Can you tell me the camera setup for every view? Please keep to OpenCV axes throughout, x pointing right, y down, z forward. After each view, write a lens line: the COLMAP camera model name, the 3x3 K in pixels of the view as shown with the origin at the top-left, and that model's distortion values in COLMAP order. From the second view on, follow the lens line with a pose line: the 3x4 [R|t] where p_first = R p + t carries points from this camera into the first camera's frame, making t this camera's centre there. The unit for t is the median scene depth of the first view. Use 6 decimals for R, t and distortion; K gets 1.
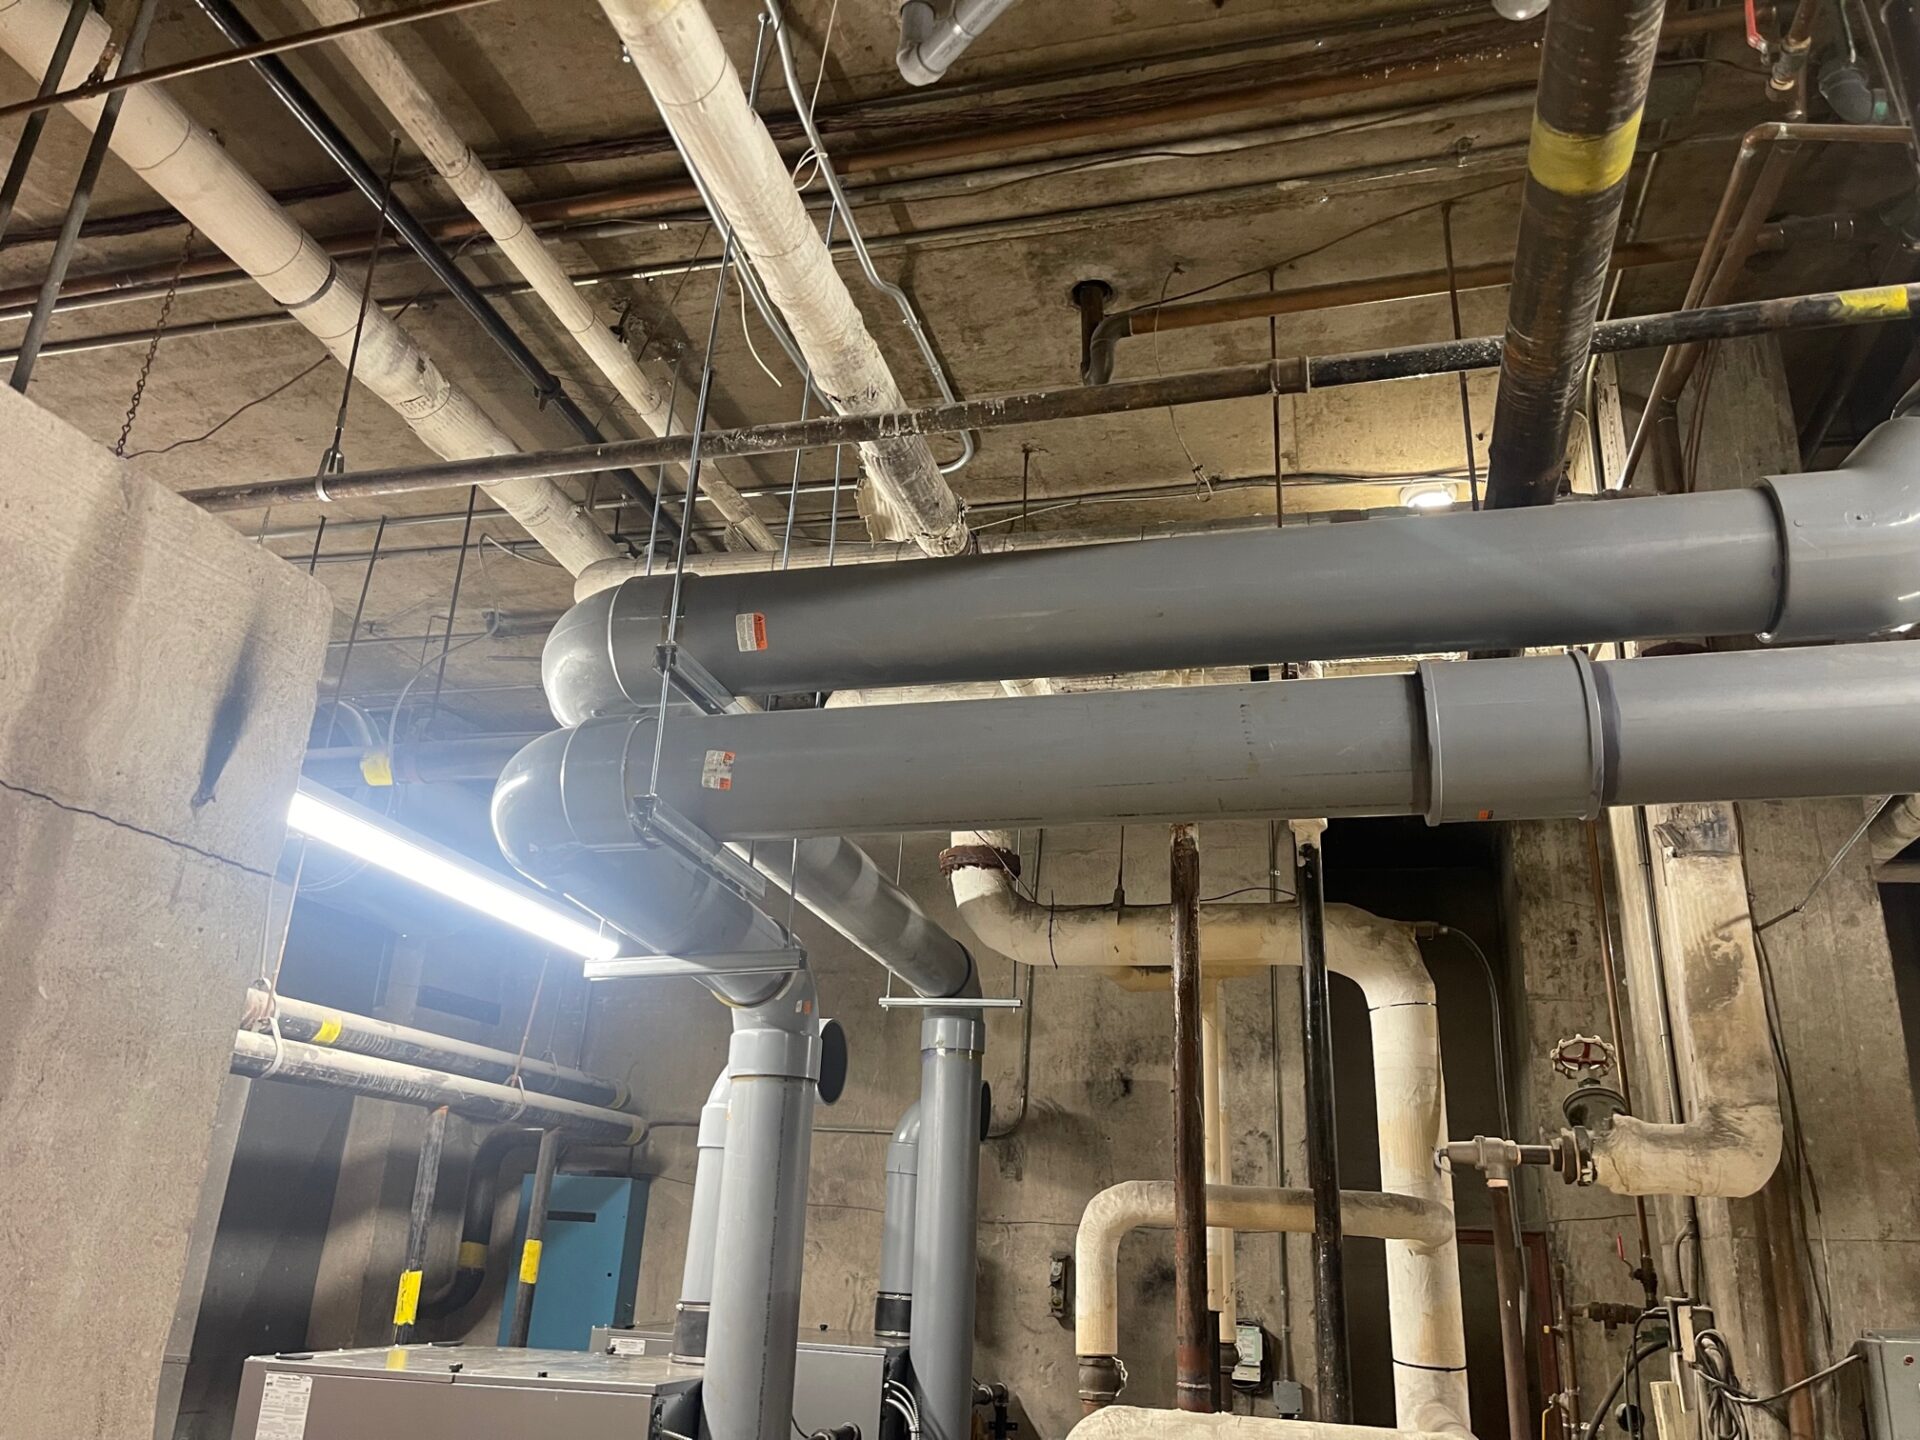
lens RADIAL K [[1460.1, 0, 959.0], [0, 1460.1, 710.2], [0, 0, 1]] dist [0.075016, -0.105219]
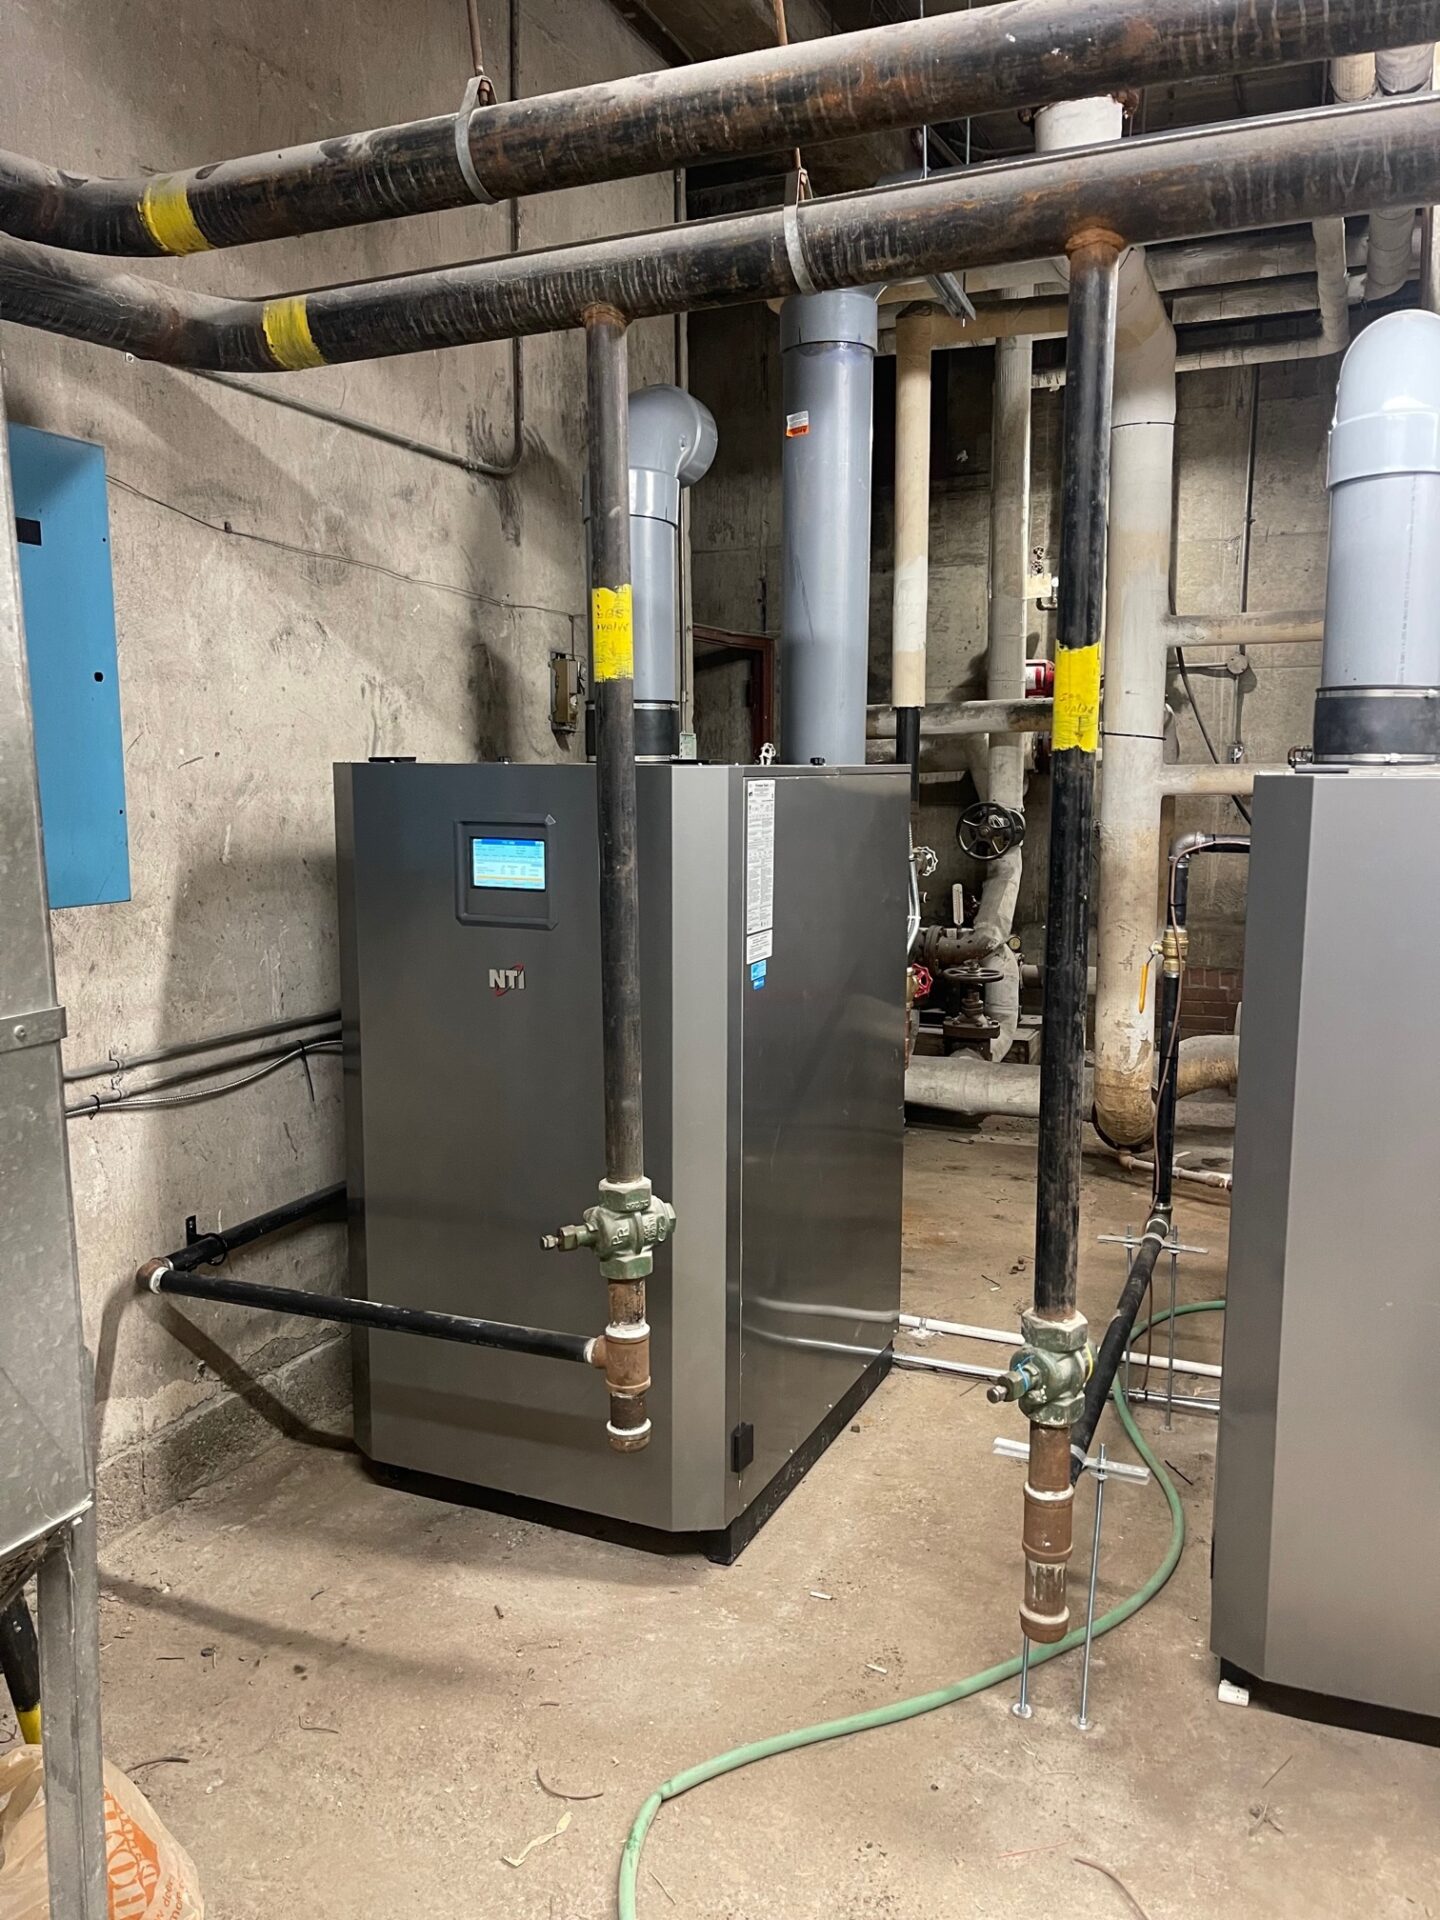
lens RADIAL K [[1460.1, 0, 718.3], [0, 1460.1, 959.2], [0, 0, 1]] dist [0.075016, -0.105219]
pose [[0.131254, -0.186846, 0.973582, -0.937467], [-0.342016, 0.913246, 0.221376, 0.462769], [-0.930482, -0.362037, 0.055963, 1.199254]]
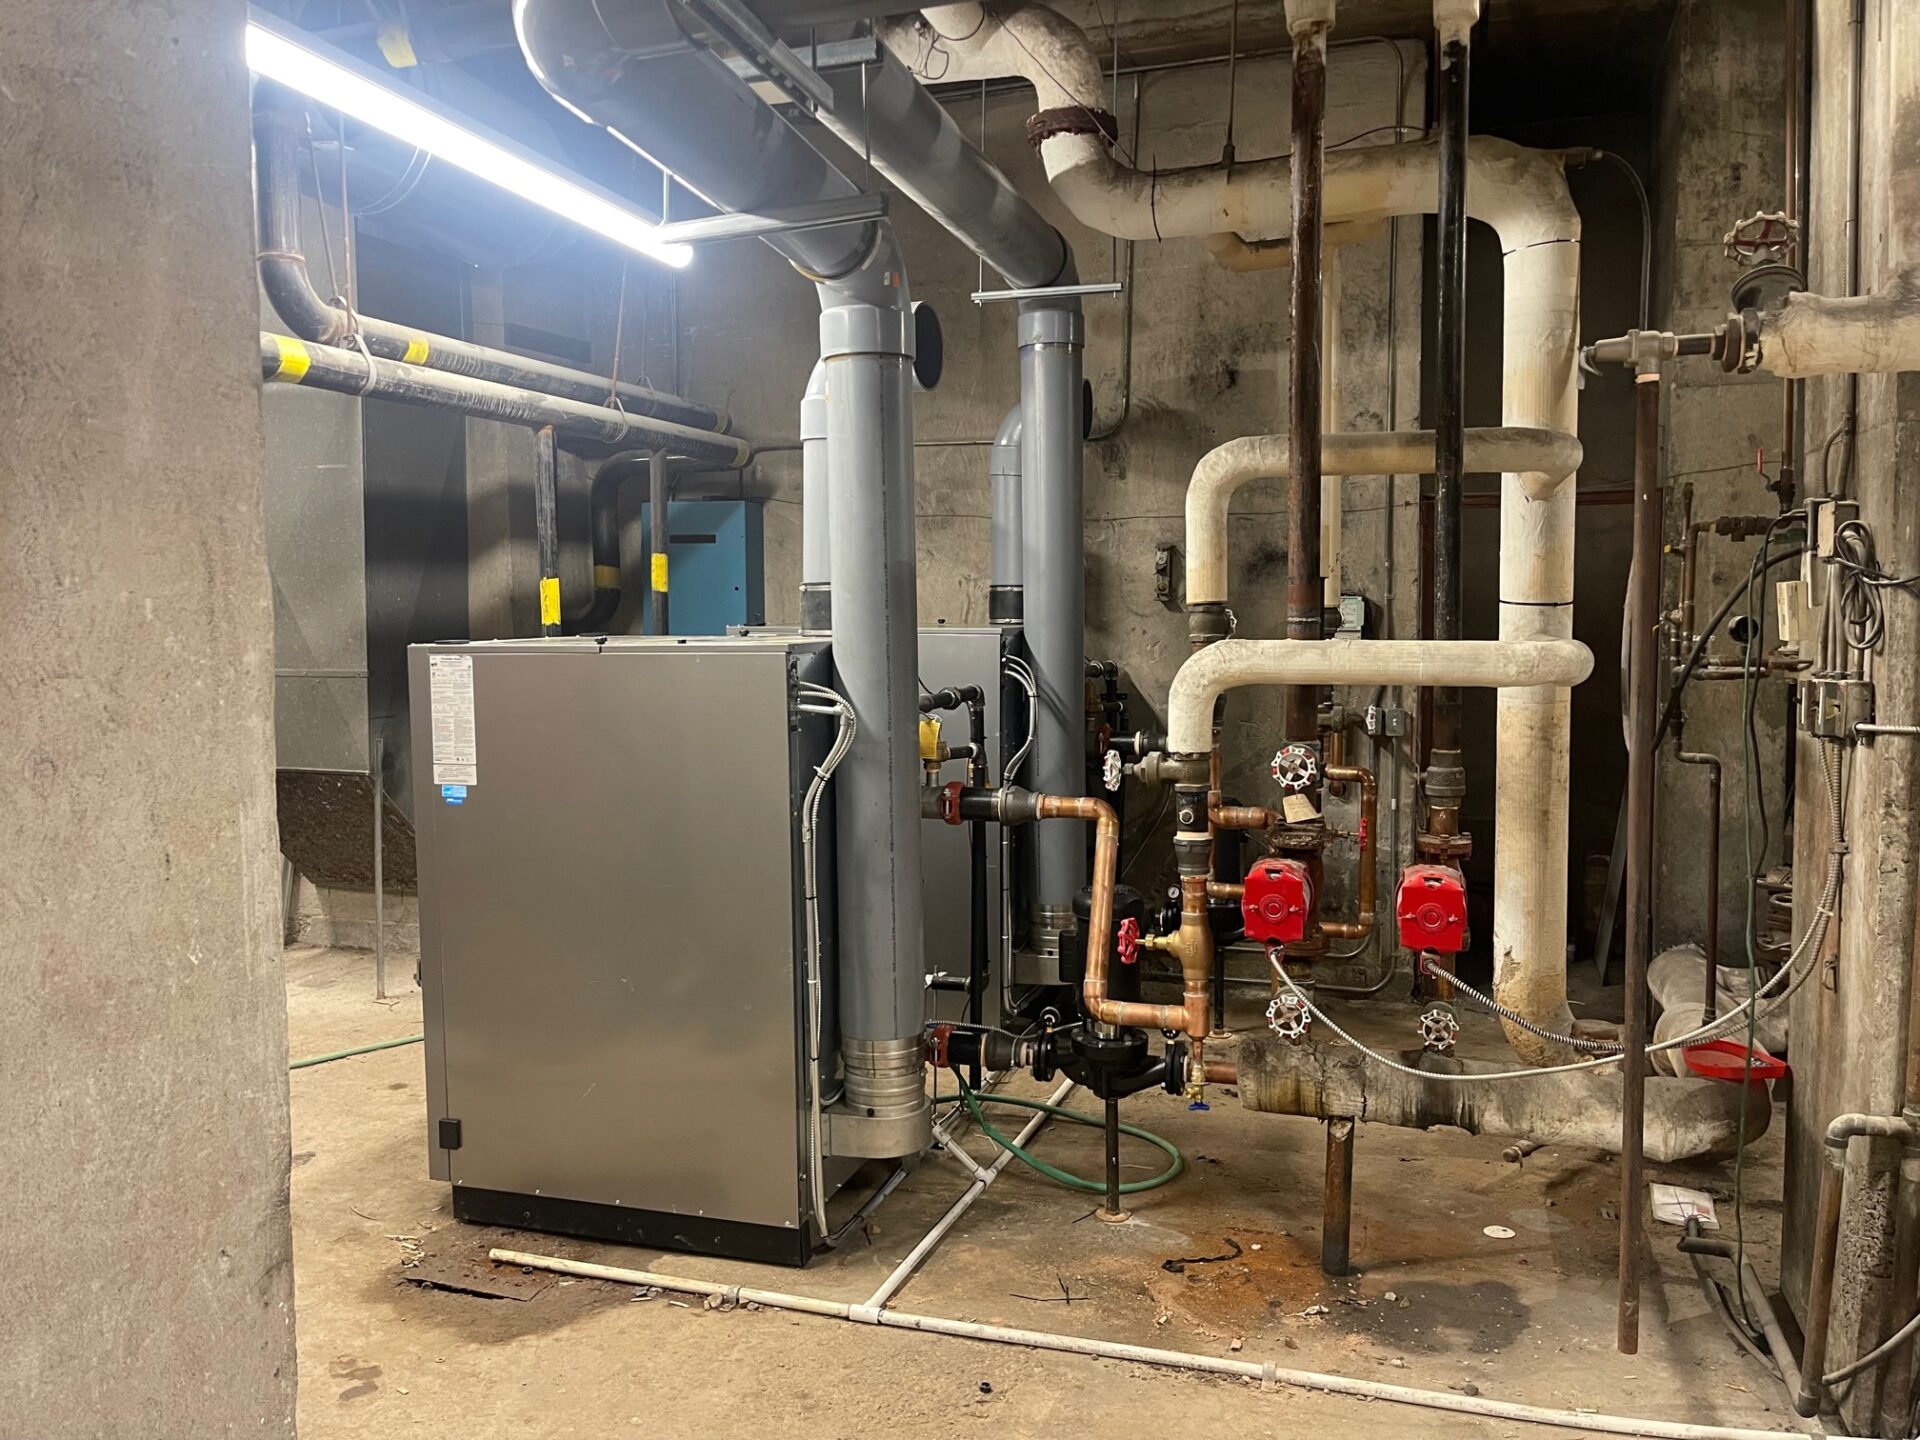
lens RADIAL K [[1460.1, 0, 949.1], [0, 1460.1, 717.5], [0, 0, 1]] dist [0.075016, -0.105219]
pose [[0.995516, -0.047672, -0.081705, -0.005123], [0.077704, 0.904696, 0.418911, 0.056943], [0.053948, -0.423382, 0.904344, 0.027161]]
